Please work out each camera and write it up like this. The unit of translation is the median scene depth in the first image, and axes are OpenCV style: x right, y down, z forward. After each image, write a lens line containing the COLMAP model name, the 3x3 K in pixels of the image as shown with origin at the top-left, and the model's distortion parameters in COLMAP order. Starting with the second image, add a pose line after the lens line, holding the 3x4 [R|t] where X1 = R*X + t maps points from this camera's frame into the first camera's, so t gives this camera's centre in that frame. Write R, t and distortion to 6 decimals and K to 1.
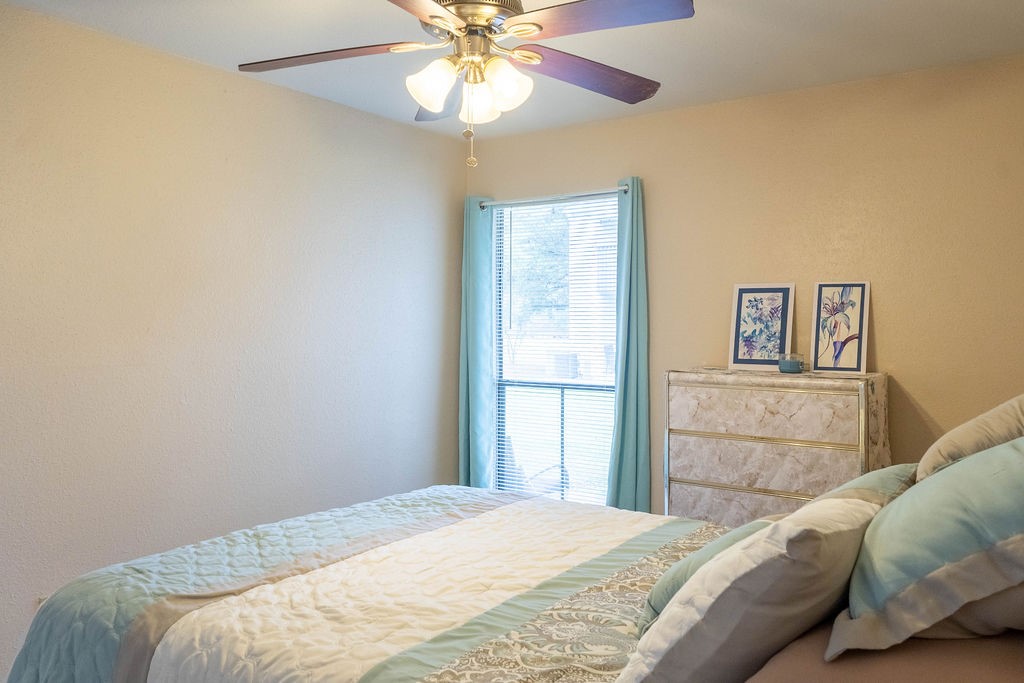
lens RADIAL K [[792.5, 0, 508.6], [0, 792.5, 335.6], [0, 0, 1]] dist [0.012057, -0.008270]
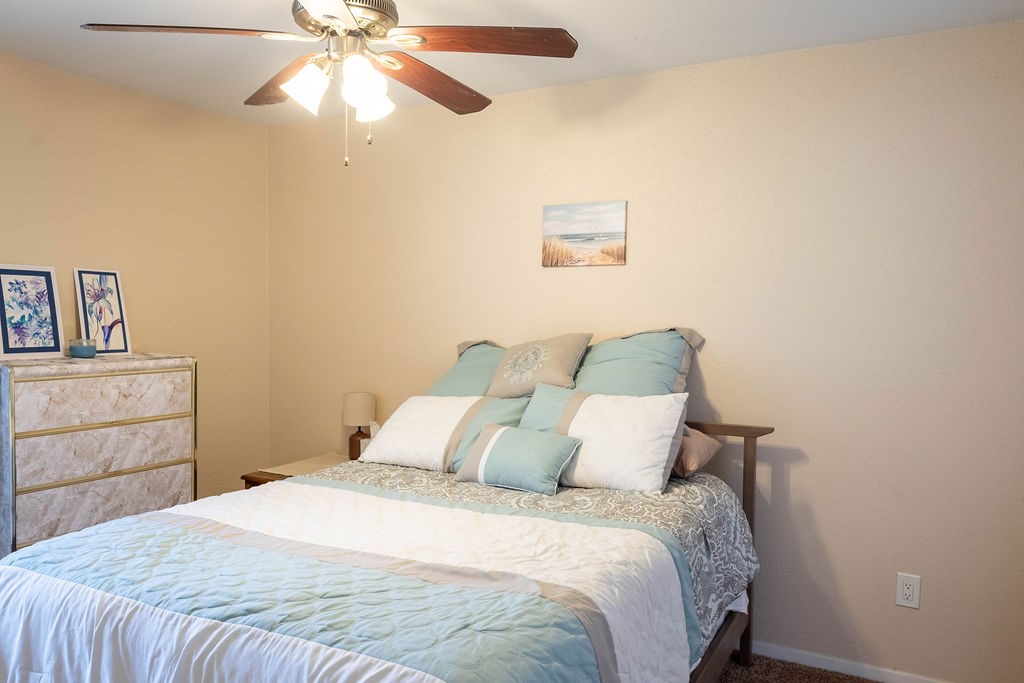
lens RADIAL K [[792.5, 0, 512.9], [0, 792.5, 340.8], [0, 0, 1]] dist [0.012057, -0.008270]
pose [[-0.109437, -0.047422, 0.992862, -0.712286], [-0.004676, 0.998875, 0.047194, -0.025666], [-0.993983, 0.000522, -0.109536, 0.567596]]
